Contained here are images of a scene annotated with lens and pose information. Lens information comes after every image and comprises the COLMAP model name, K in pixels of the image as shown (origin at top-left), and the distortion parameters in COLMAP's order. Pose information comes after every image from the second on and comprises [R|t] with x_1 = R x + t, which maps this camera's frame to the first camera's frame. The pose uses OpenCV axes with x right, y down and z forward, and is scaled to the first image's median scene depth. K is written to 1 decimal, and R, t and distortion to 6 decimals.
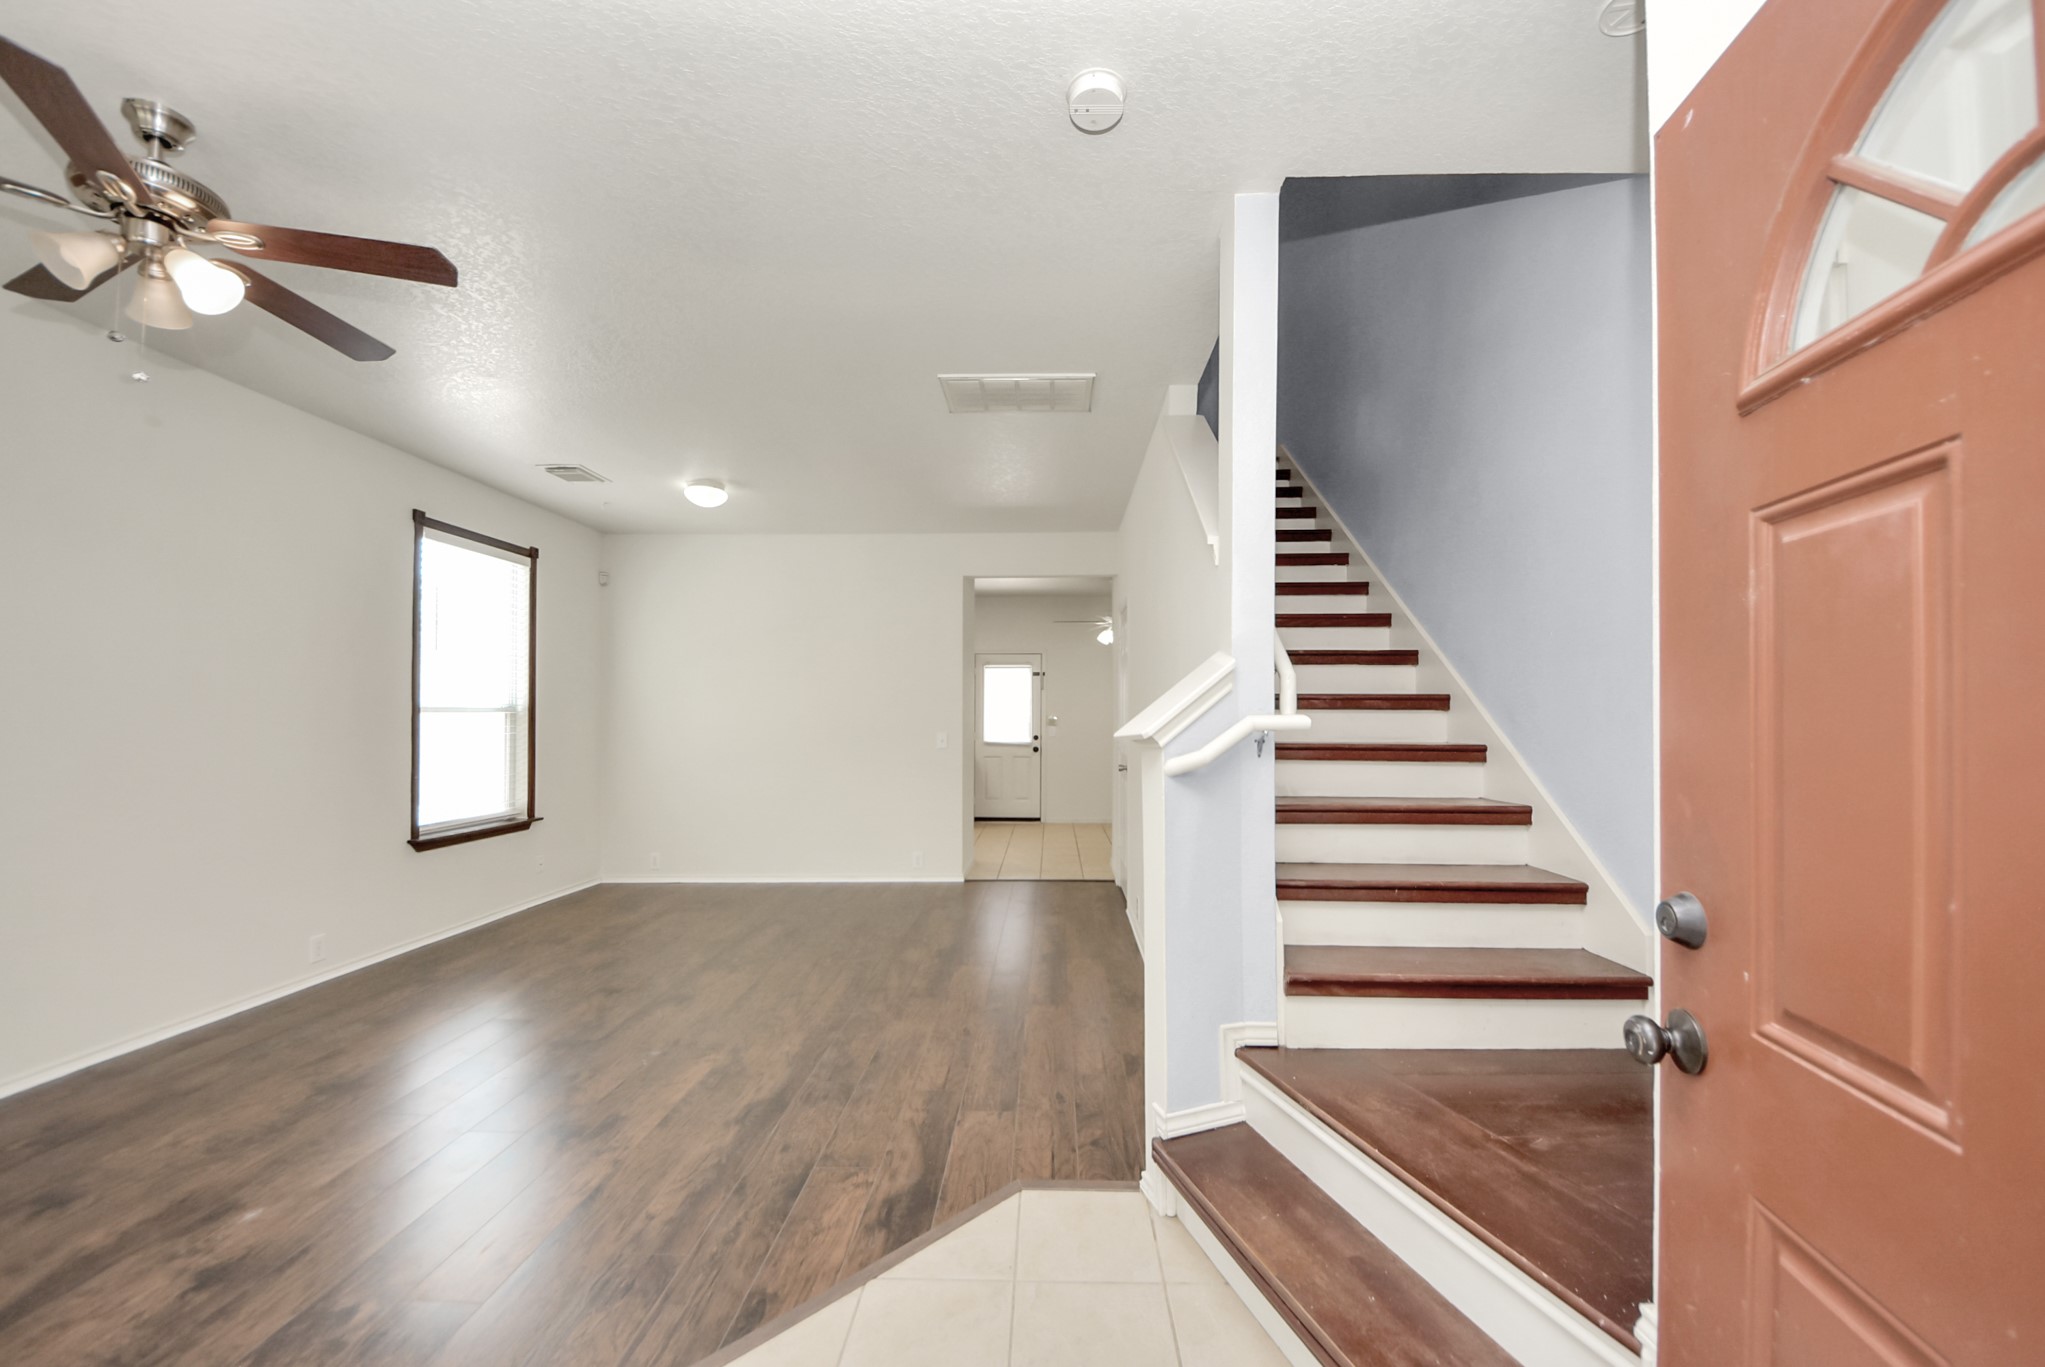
lens RADIAL K [[737.1, 0, 1014.6], [0, 737.1, 711.9], [0, 0, 1]] dist [0.007324, -0.008530]
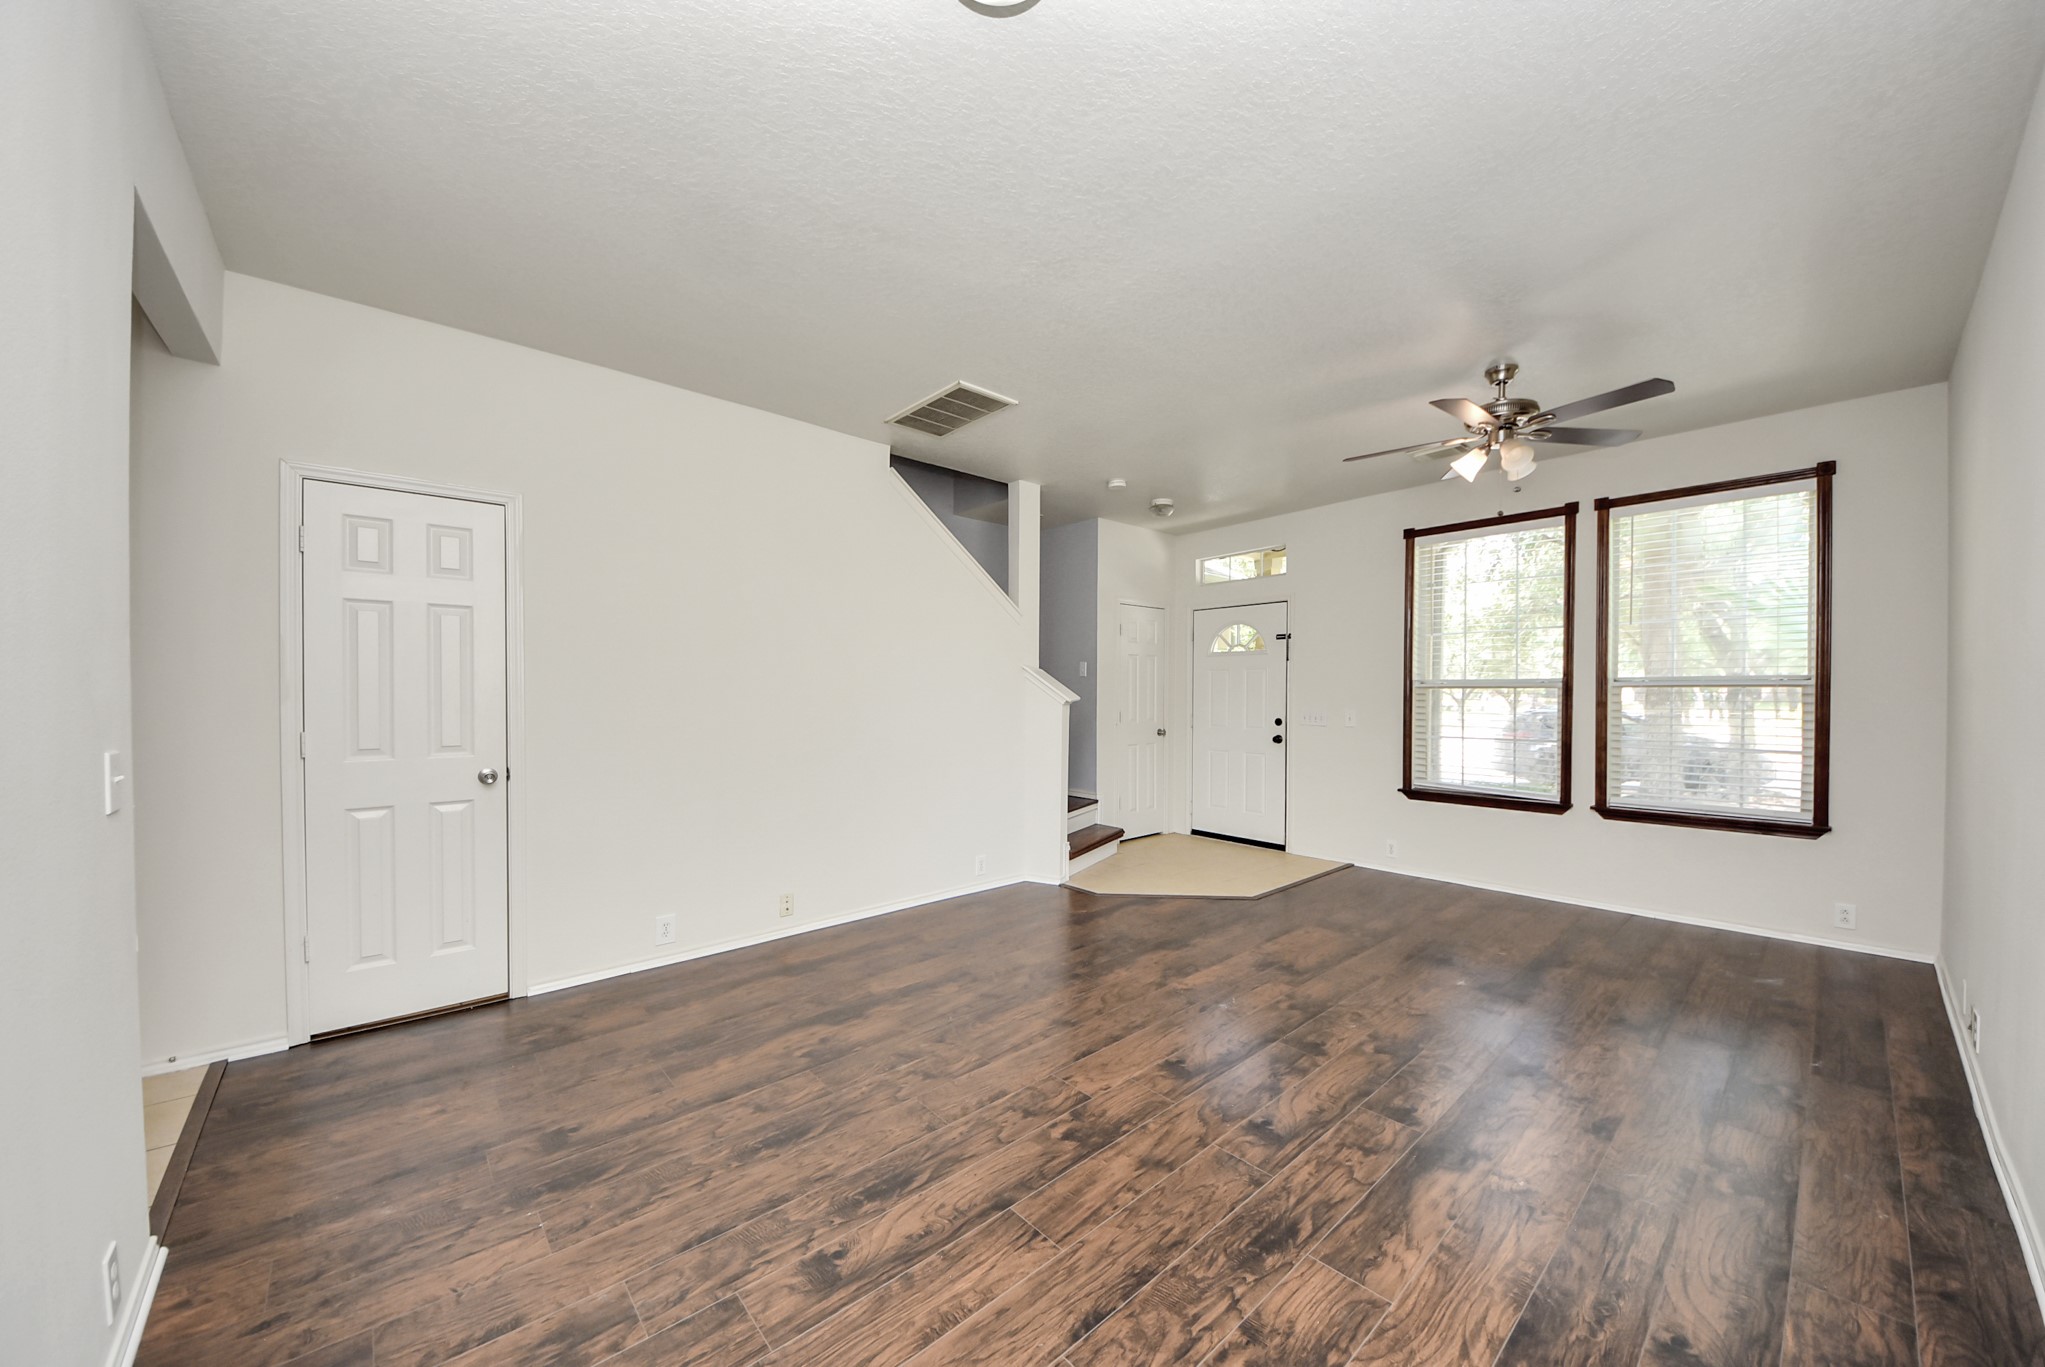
lens RADIAL K [[737.1, 0, 1035.6], [0, 737.1, 693.0], [0, 0, 1]] dist [0.007324, -0.008530]
pose [[-0.699927, -0.002016, 0.714211, -1.124209], [0.000384, 0.999995, 0.003200, 0.011385], [-0.714214, 0.002514, -0.699923, 2.064436]]
